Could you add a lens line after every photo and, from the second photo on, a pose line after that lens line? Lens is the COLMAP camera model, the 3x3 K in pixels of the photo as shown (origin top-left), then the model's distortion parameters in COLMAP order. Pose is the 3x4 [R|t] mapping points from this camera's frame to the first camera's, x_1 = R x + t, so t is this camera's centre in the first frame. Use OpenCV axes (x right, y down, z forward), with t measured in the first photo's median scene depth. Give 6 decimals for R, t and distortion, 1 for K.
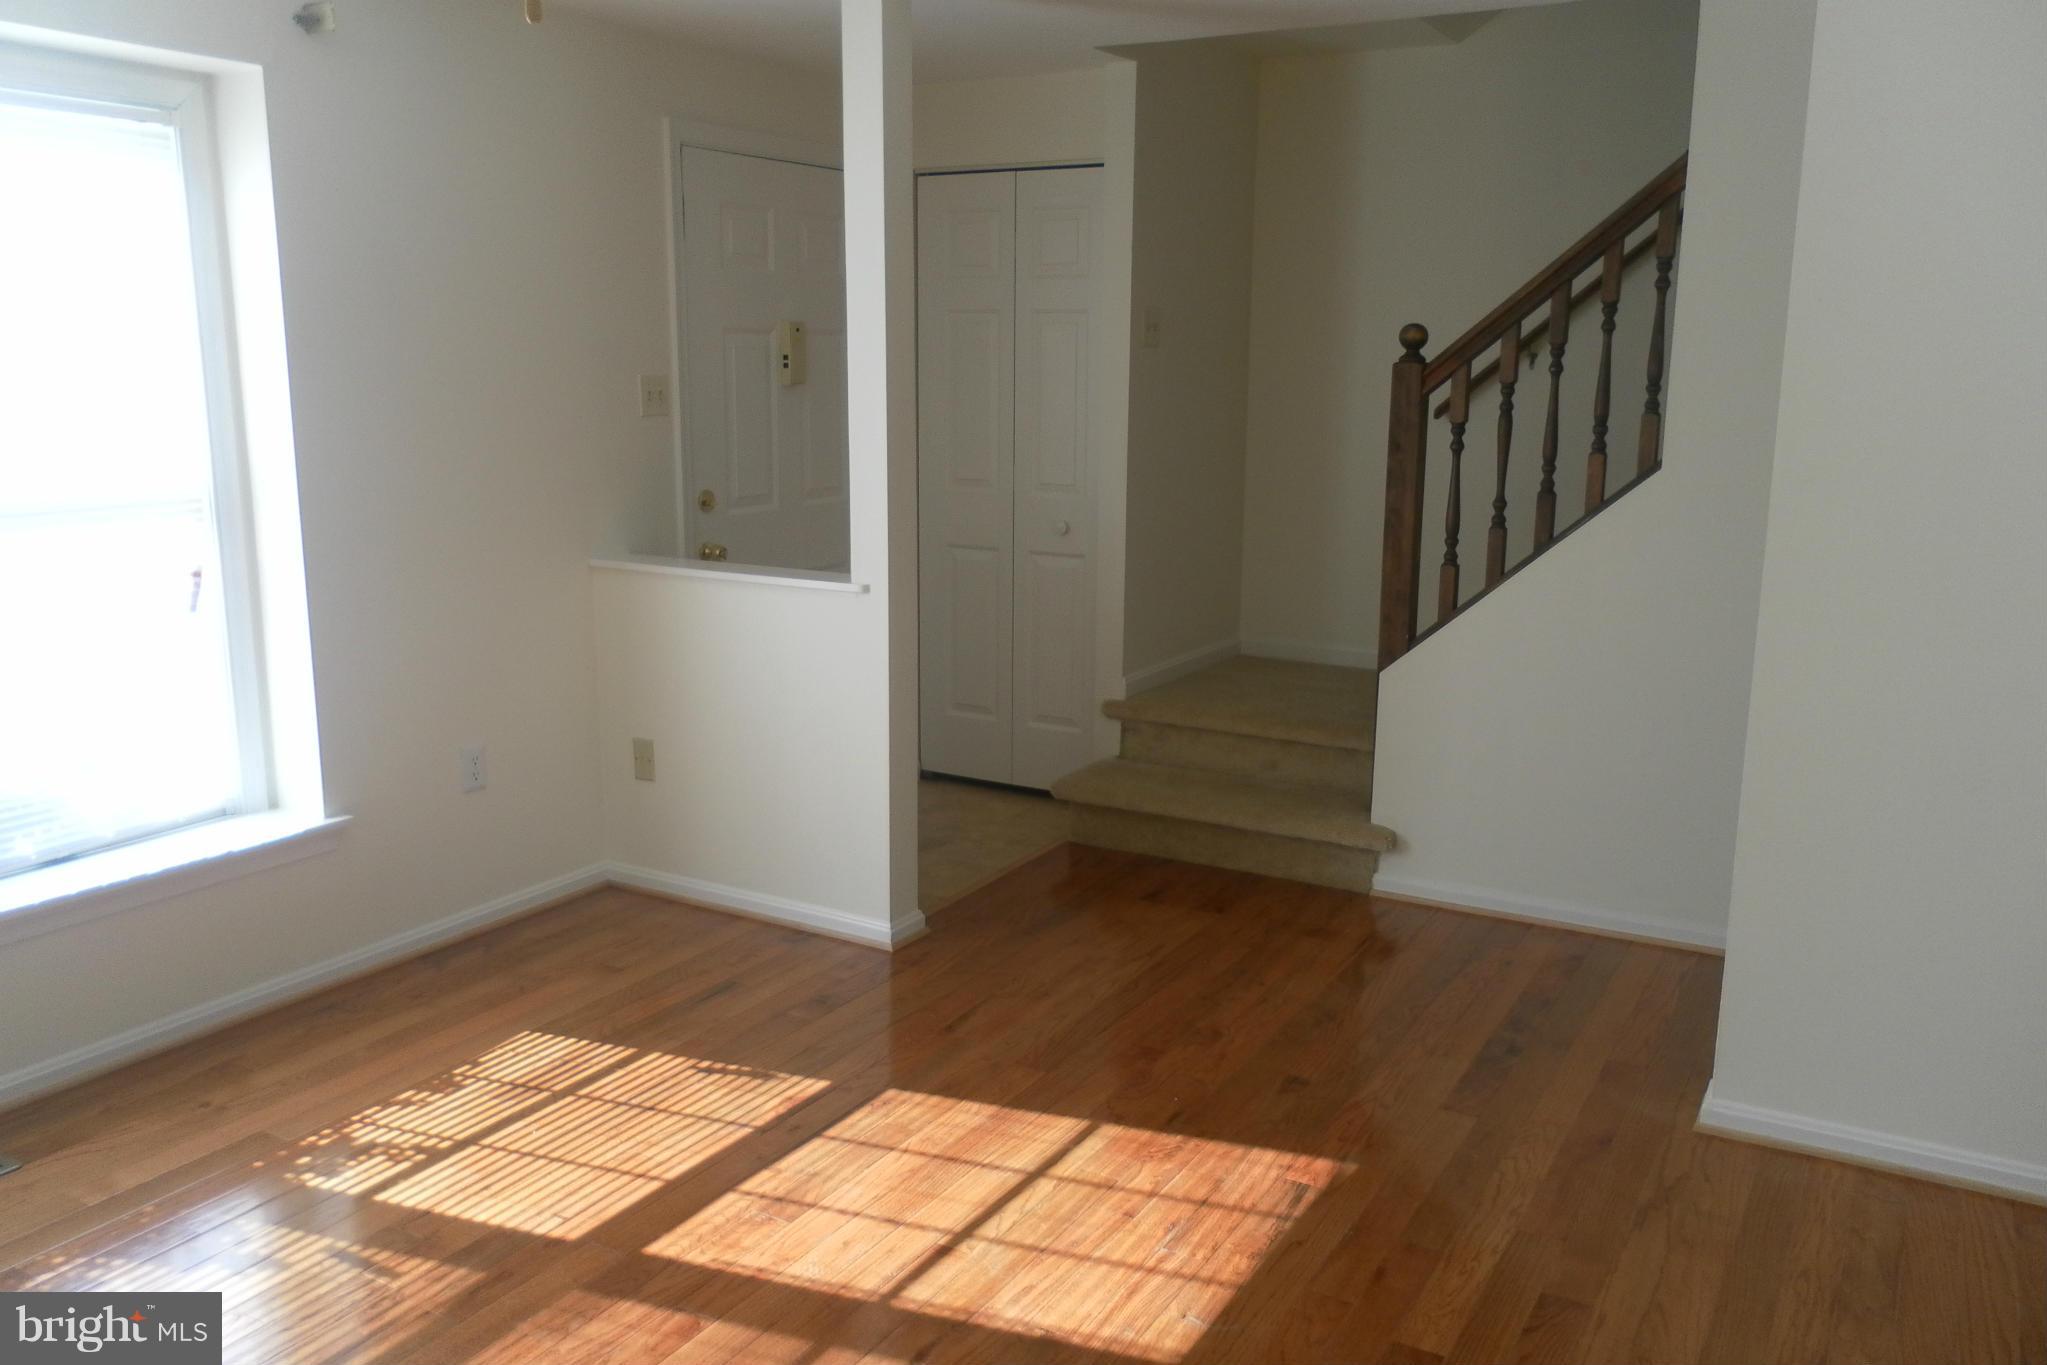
lens RADIAL K [[1624.6, 0, 1023.5], [0, 1624.6, 682.5], [0, 0, 1]] dist [-0.019854, 0.001792]
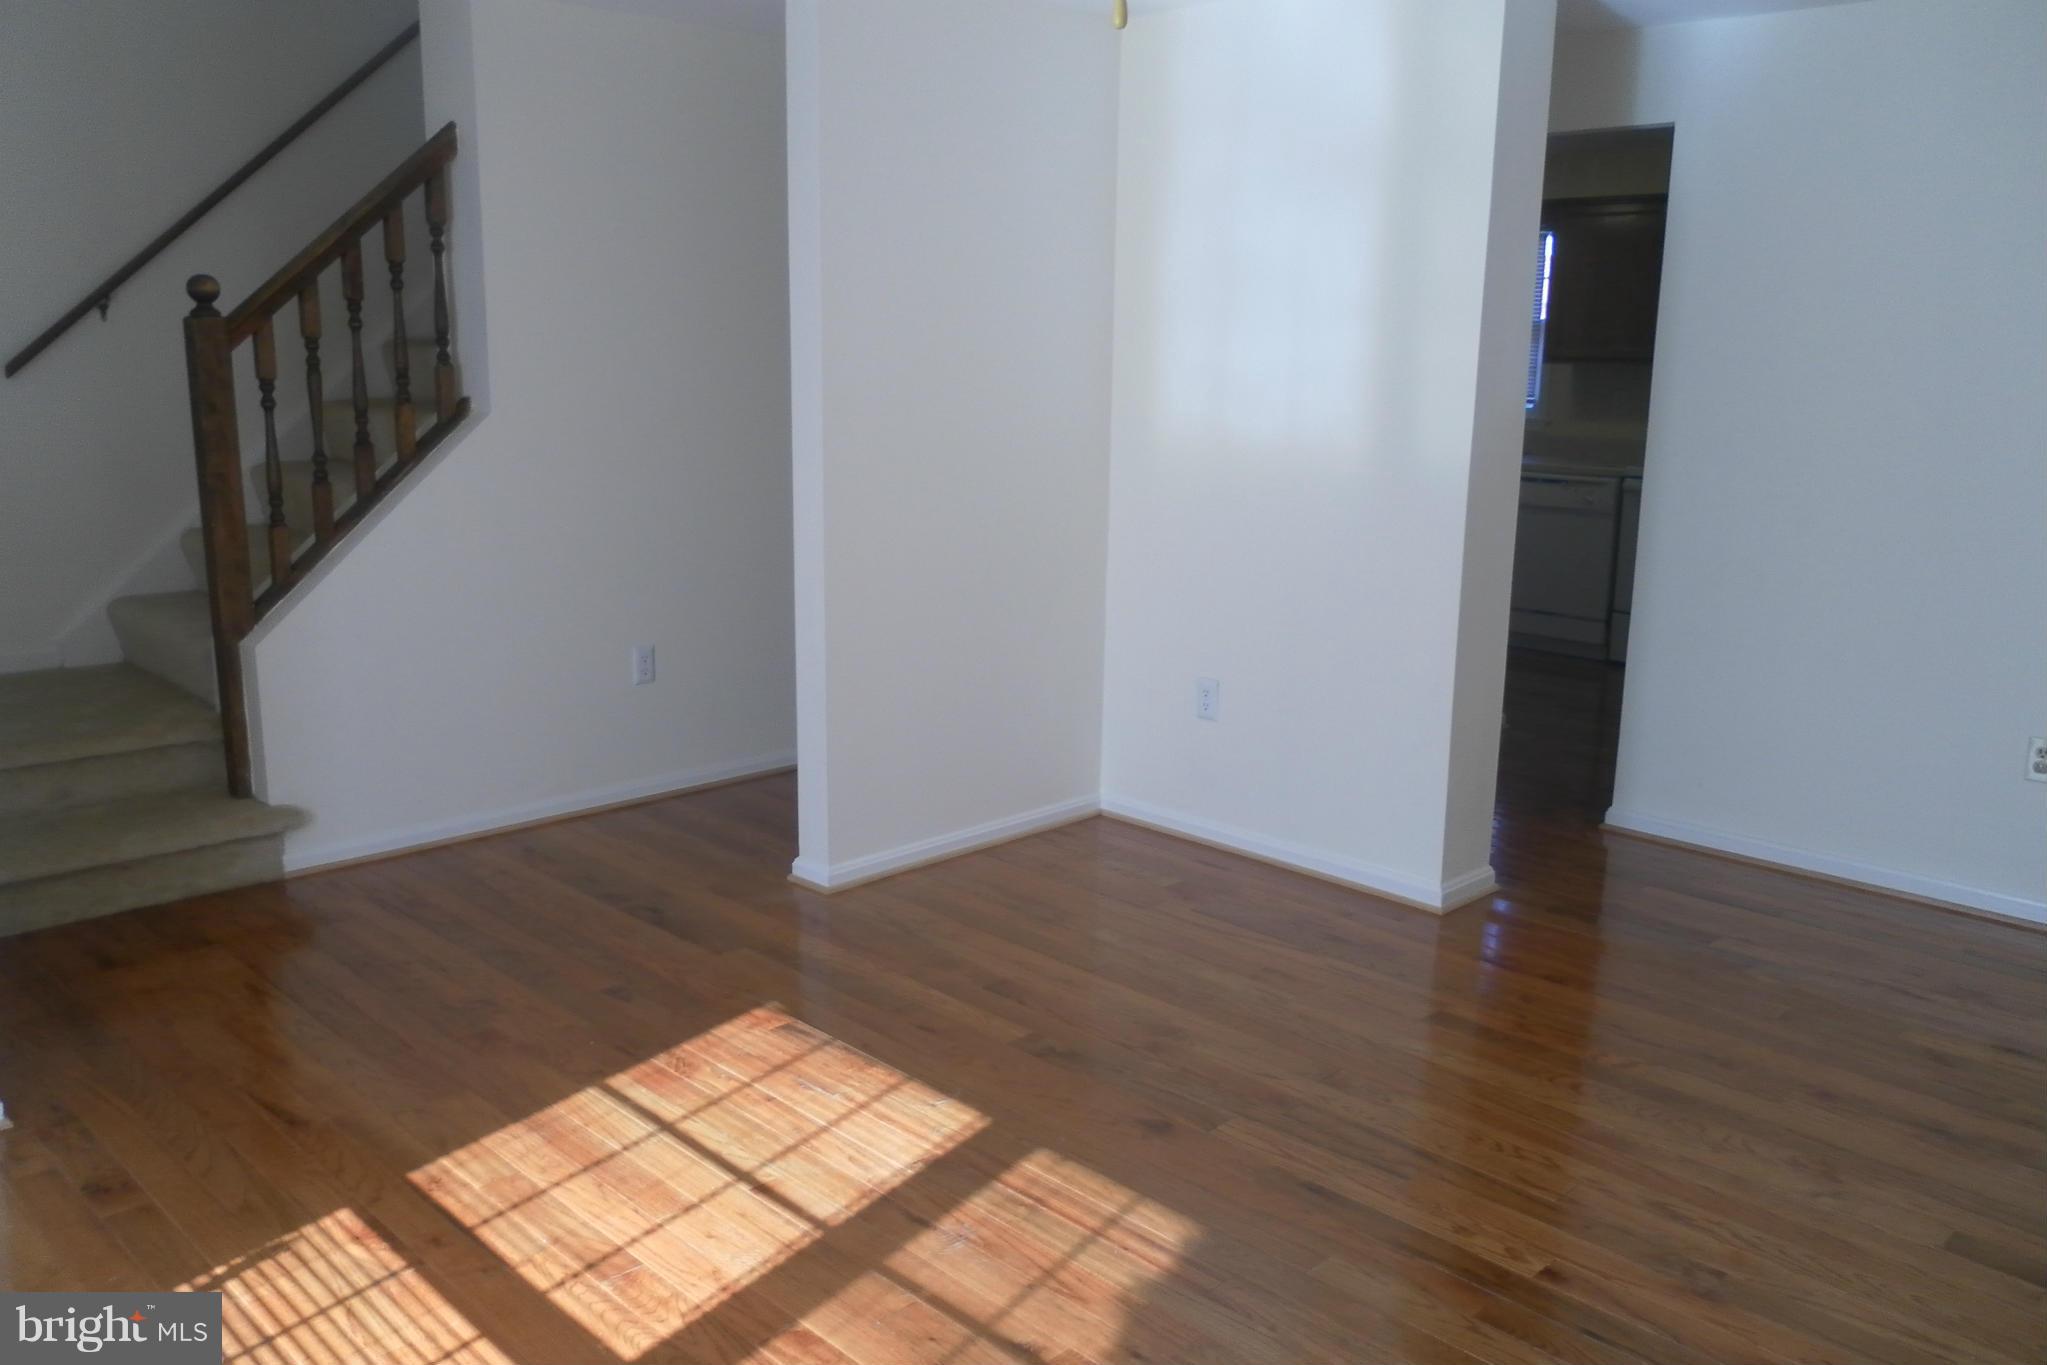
lens RADIAL K [[1624.6, 0, 1023.5], [0, 1624.6, 682.5], [0, 0, 1]] dist [-0.019854, 0.001792]
pose [[0.260650, -0.210224, 0.942267, -0.780800], [0.171387, 0.970578, 0.169131, -0.096257], [-0.950099, 0.117409, 0.289011, 0.425896]]
